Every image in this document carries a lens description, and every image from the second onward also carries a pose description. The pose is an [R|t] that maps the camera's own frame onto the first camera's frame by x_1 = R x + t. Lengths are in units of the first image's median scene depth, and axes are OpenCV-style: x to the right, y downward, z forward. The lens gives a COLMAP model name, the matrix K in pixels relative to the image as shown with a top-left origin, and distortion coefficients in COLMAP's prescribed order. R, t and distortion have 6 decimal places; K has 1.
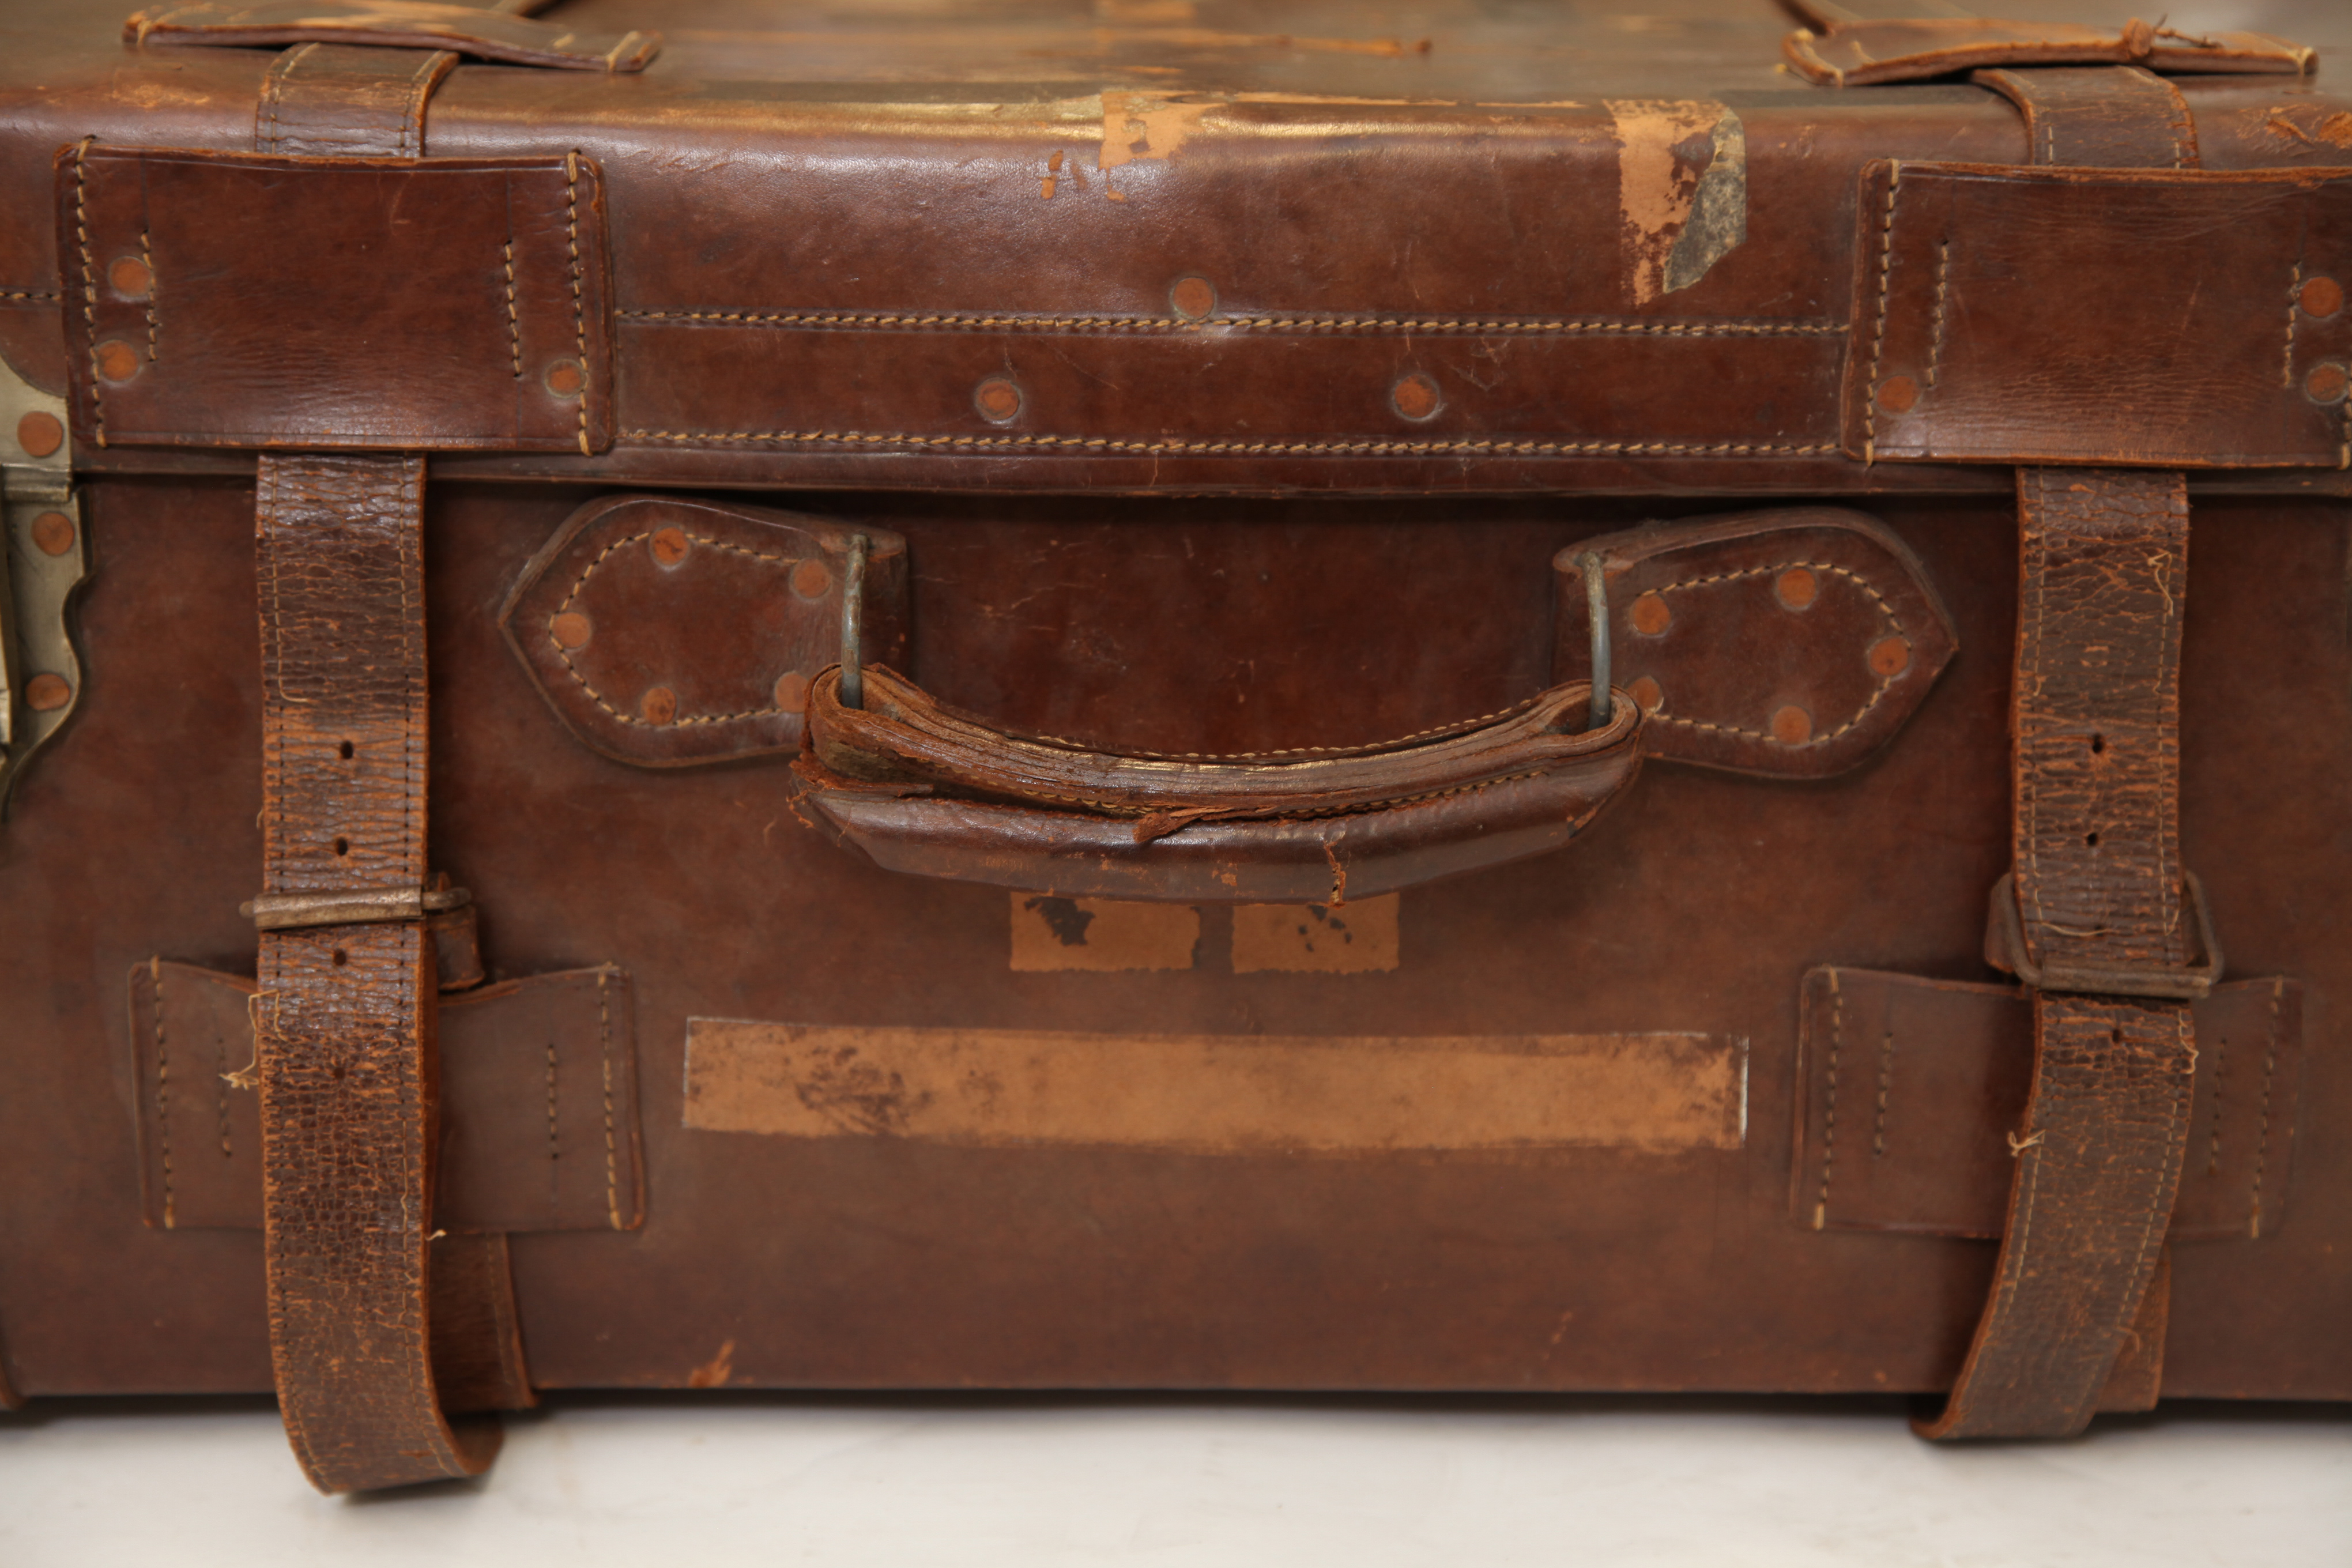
lens RADIAL K [[3887.1, 0, 1185.8], [0, 3887.1, 756.2], [0, 0, 1]] dist [0.186580, -0.234496]
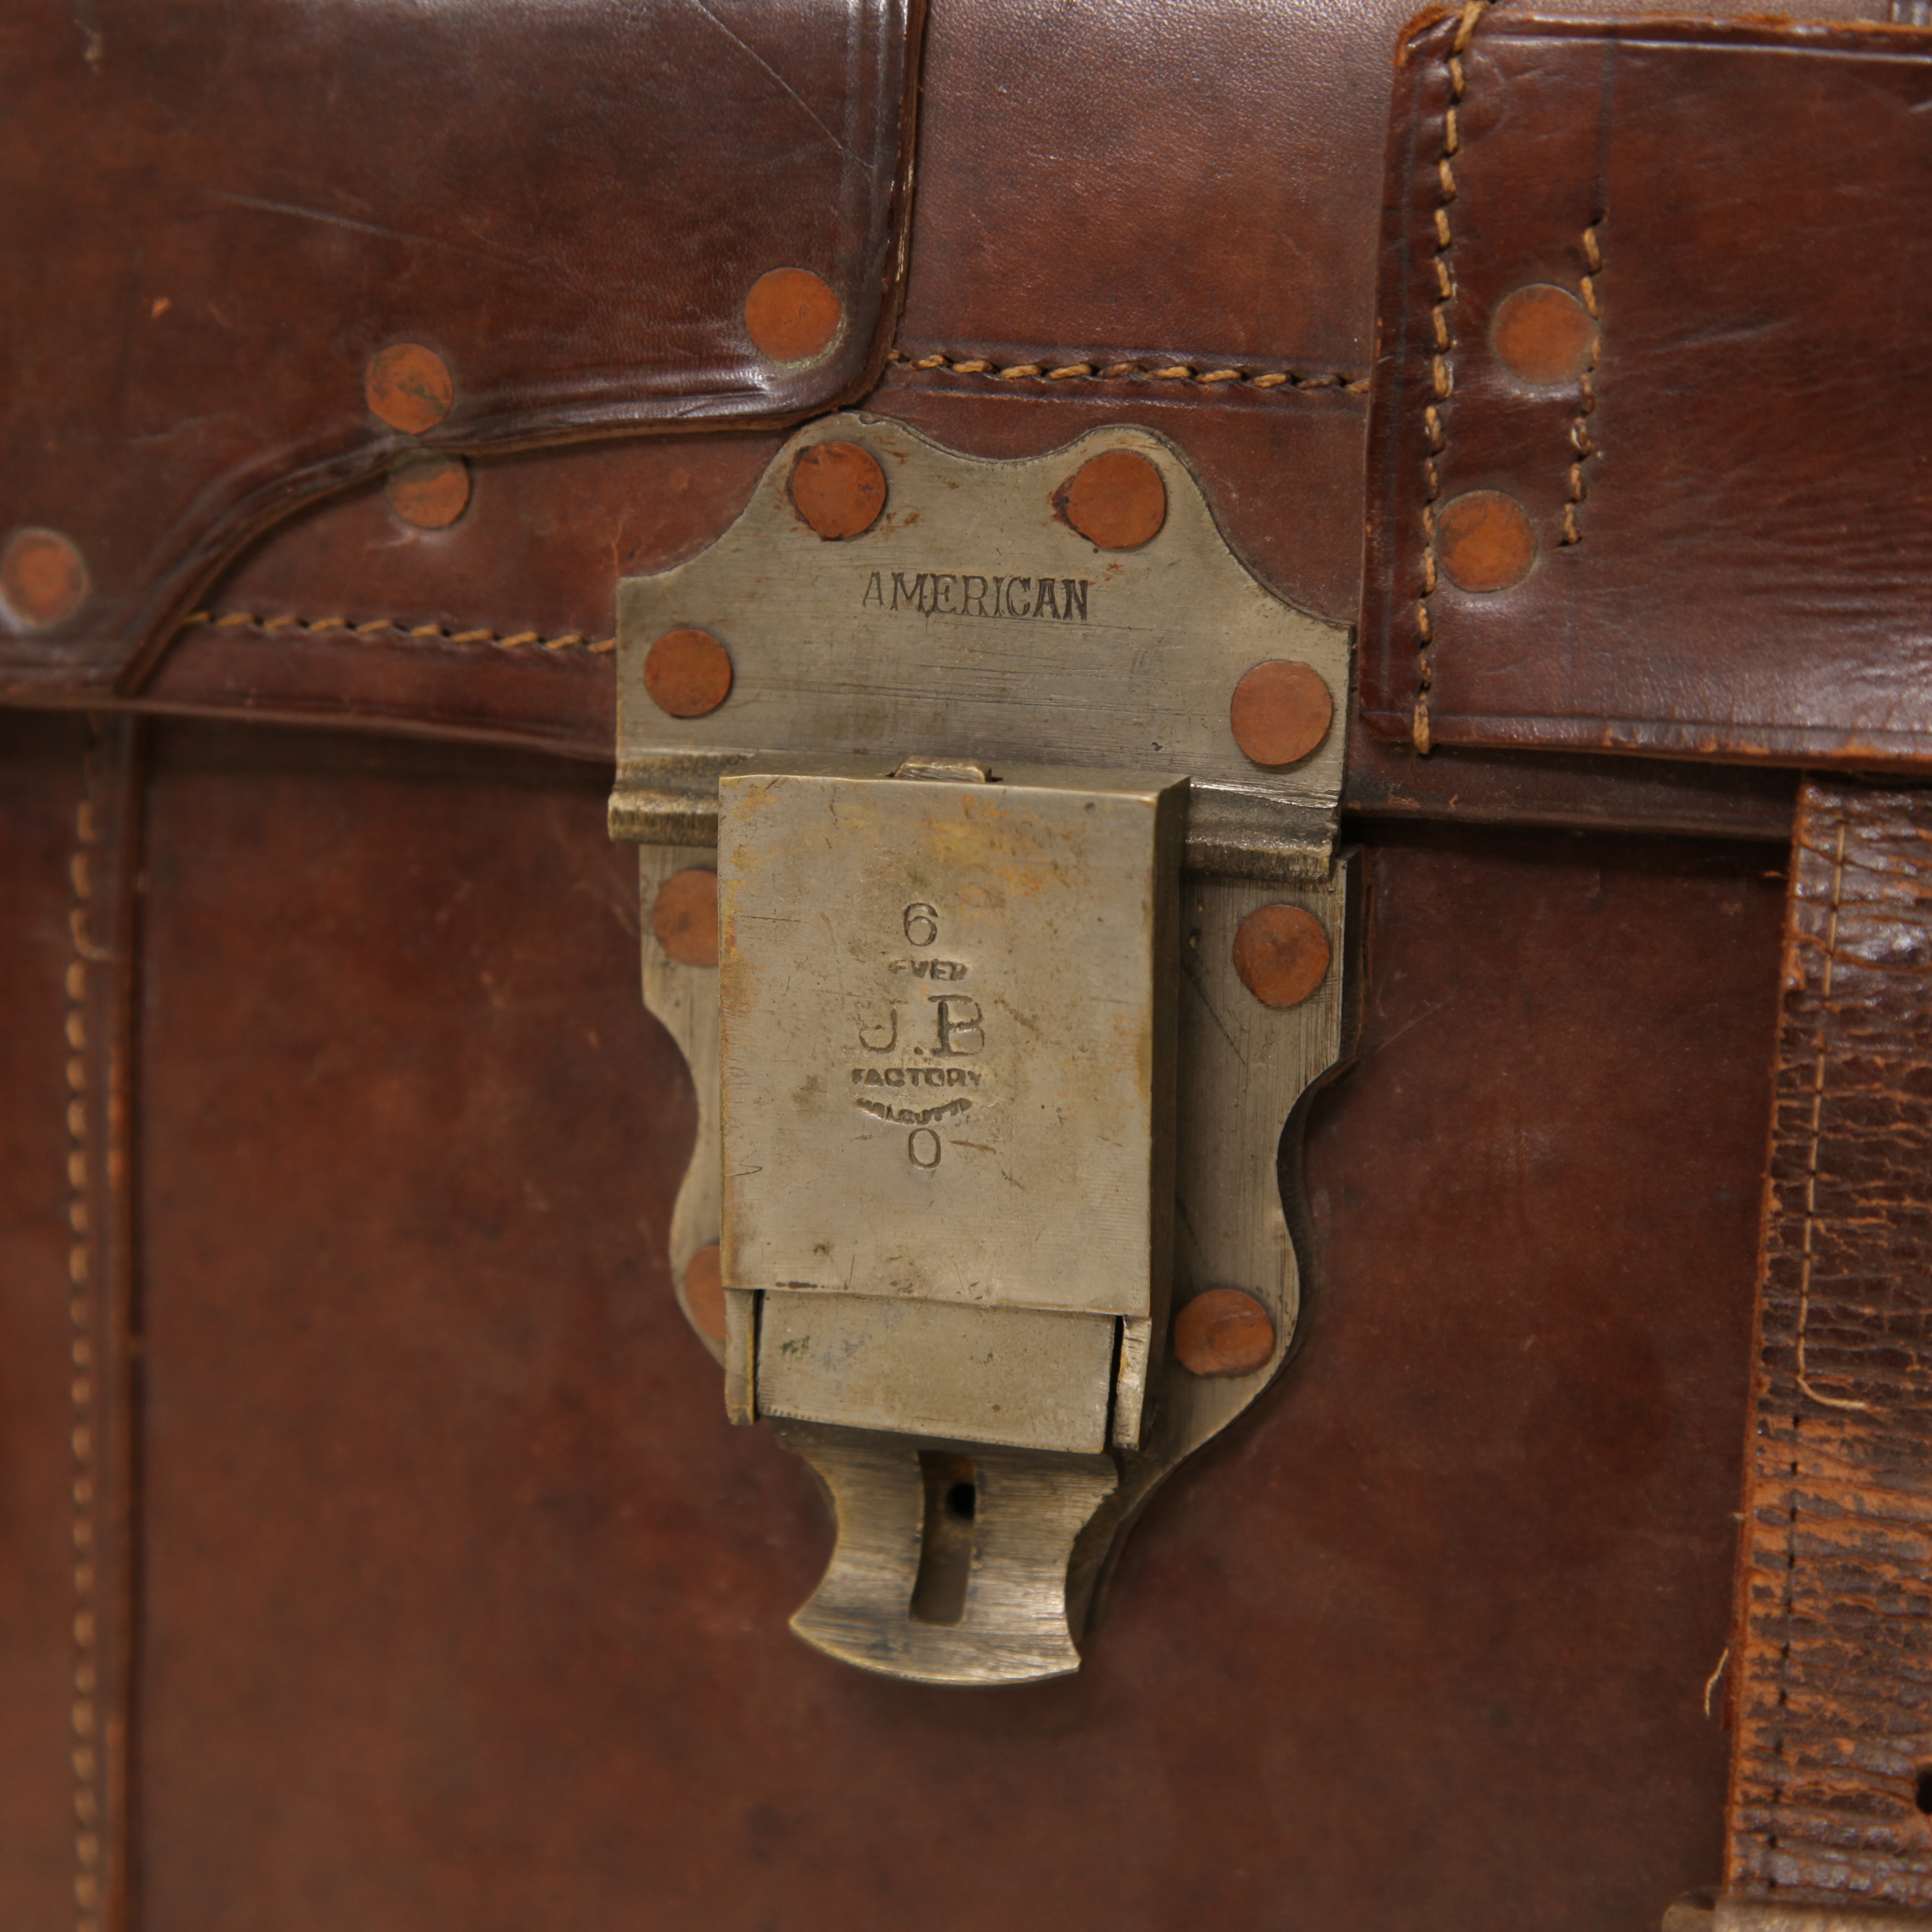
lens RADIAL K [[4669.2, 0, 966.0], [0, 4669.2, 808.7], [0, 0, 1]] dist [0.021111, 0.297188]
pose [[0.965648, 0.053734, -0.254239, -0.196149], [-0.089058, 0.987568, -0.129534, -0.004508], [0.244118, 0.147726, 0.958428, 0.518194]]
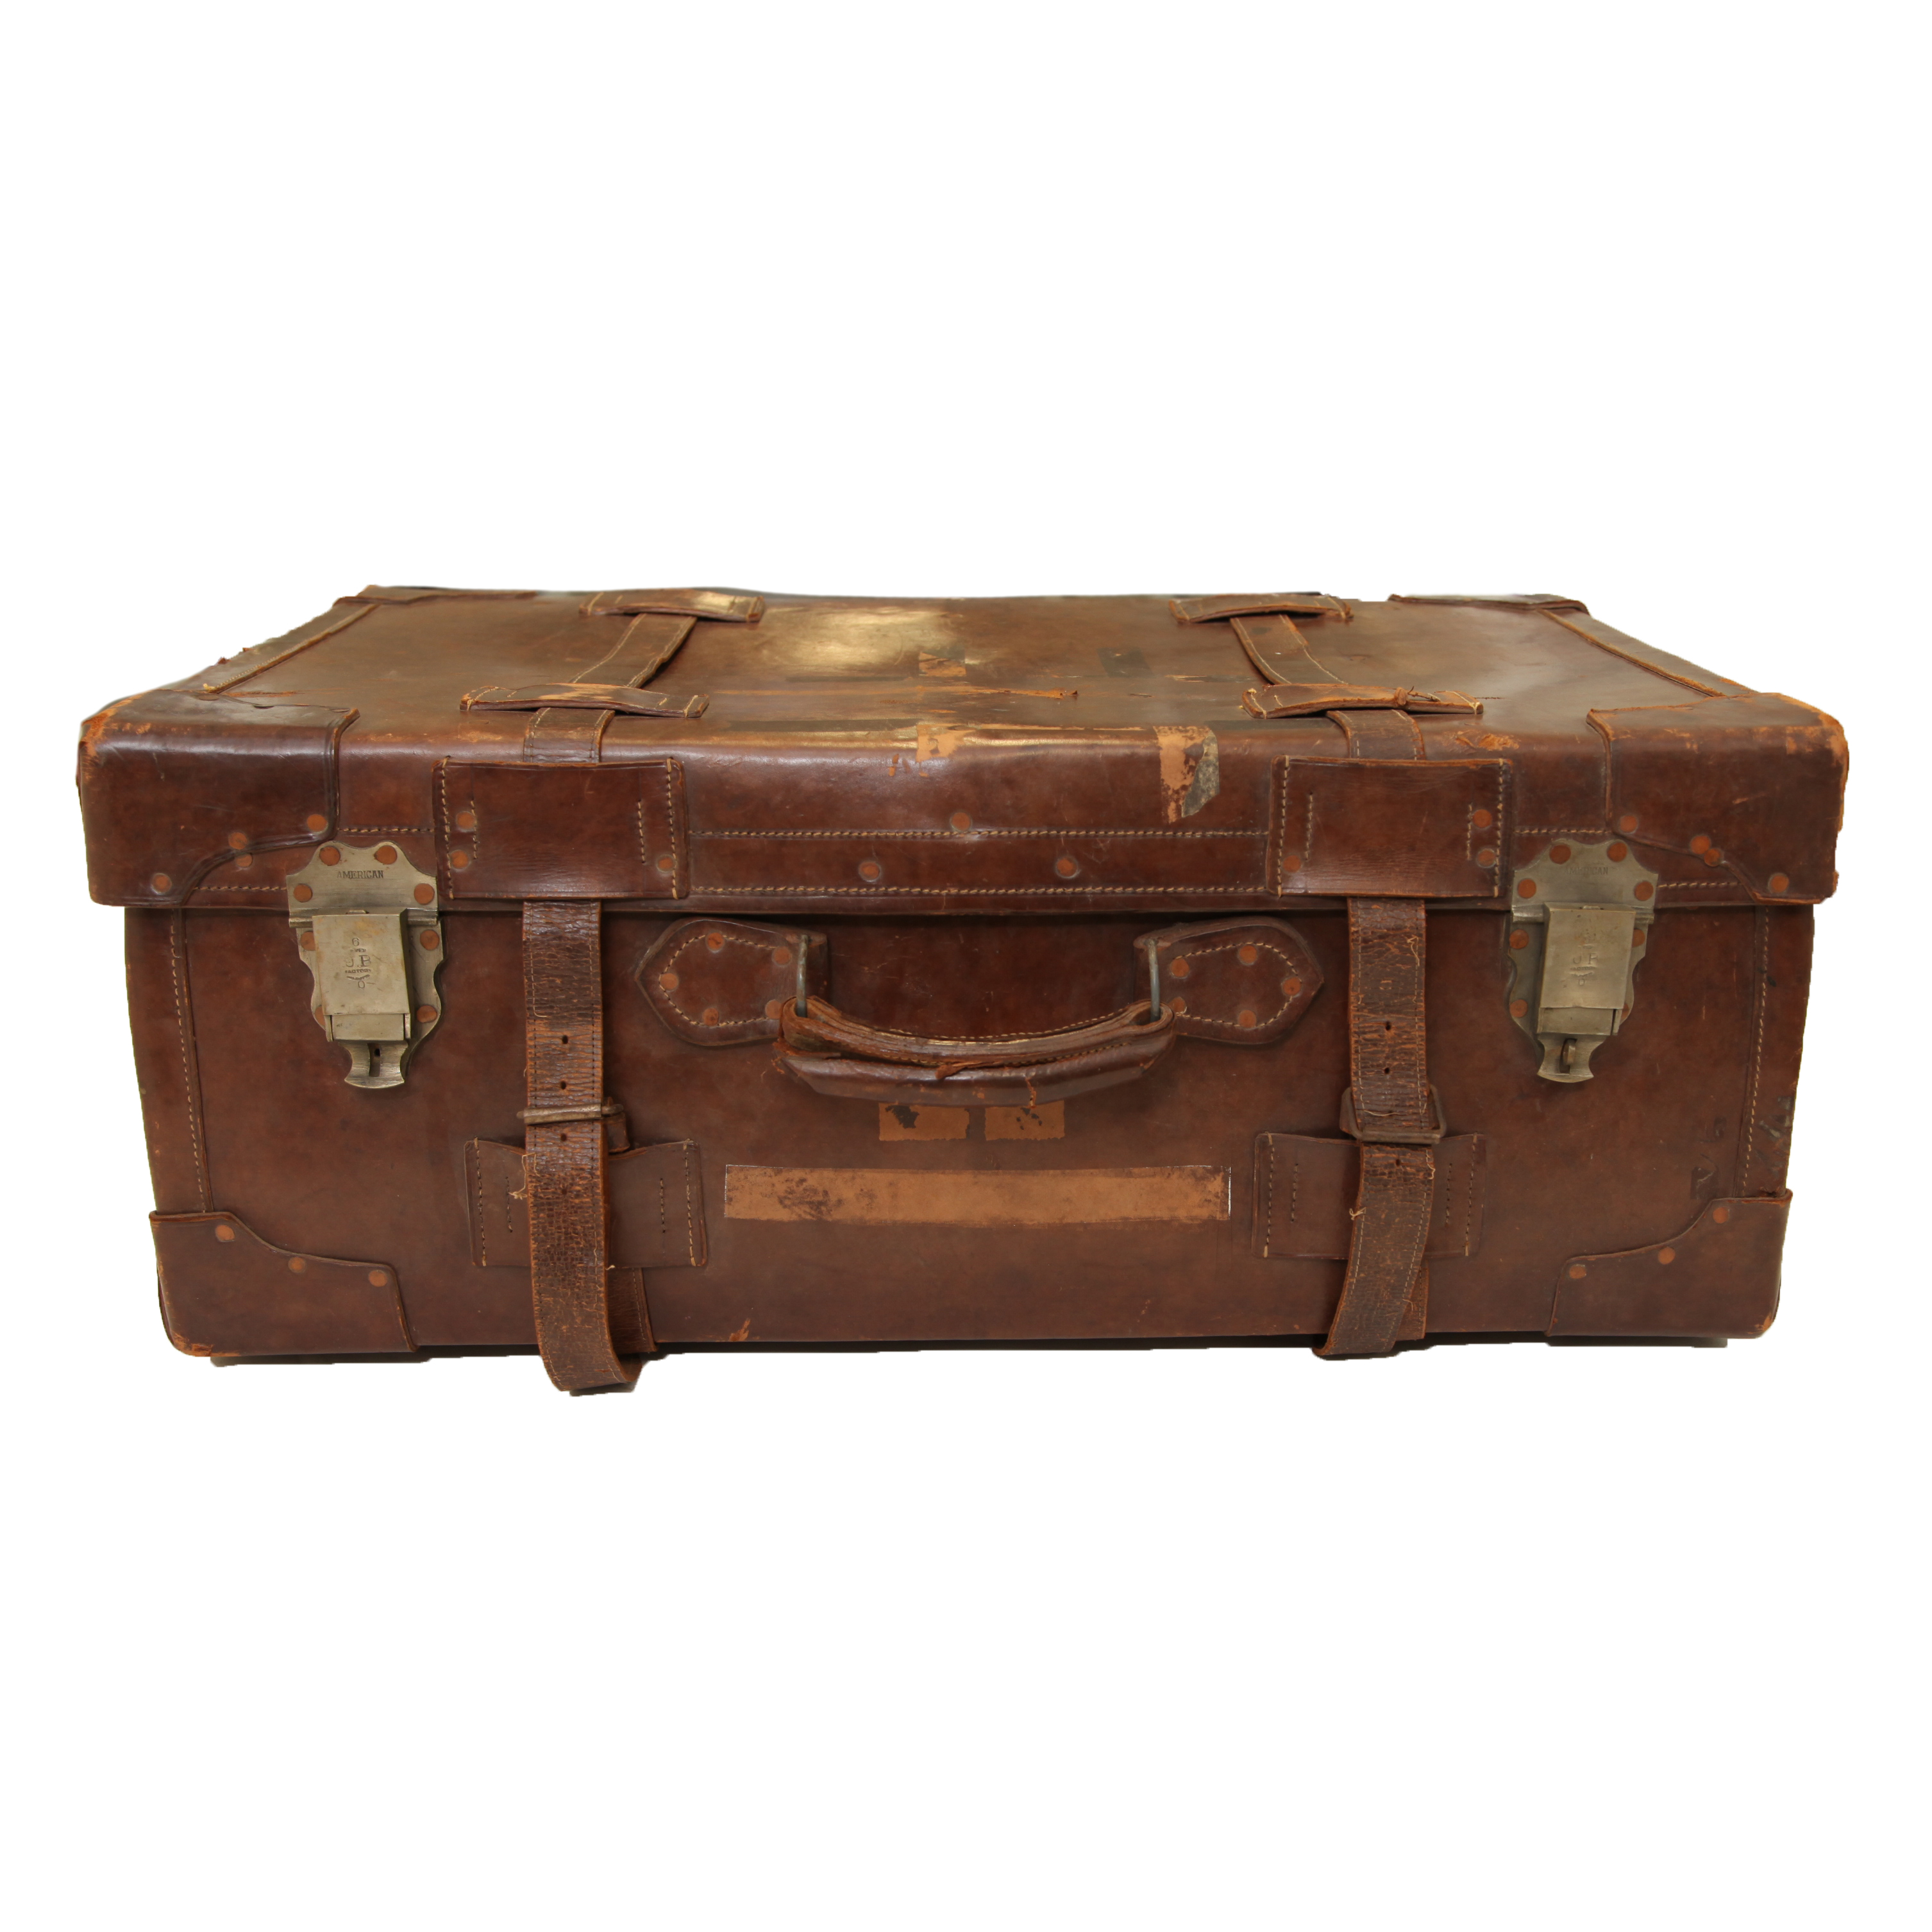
lens RADIAL K [[2161.7, 0, 1020.1], [0, 2161.7, 1009.6], [0, 0, 1]] dist [-0.070385, 0.030674]
pose [[0.999800, -0.012901, 0.015292, 0.014415], [0.013022, 0.999884, -0.007879, -0.005468], [-0.015189, 0.008077, 0.999852, -0.170831]]
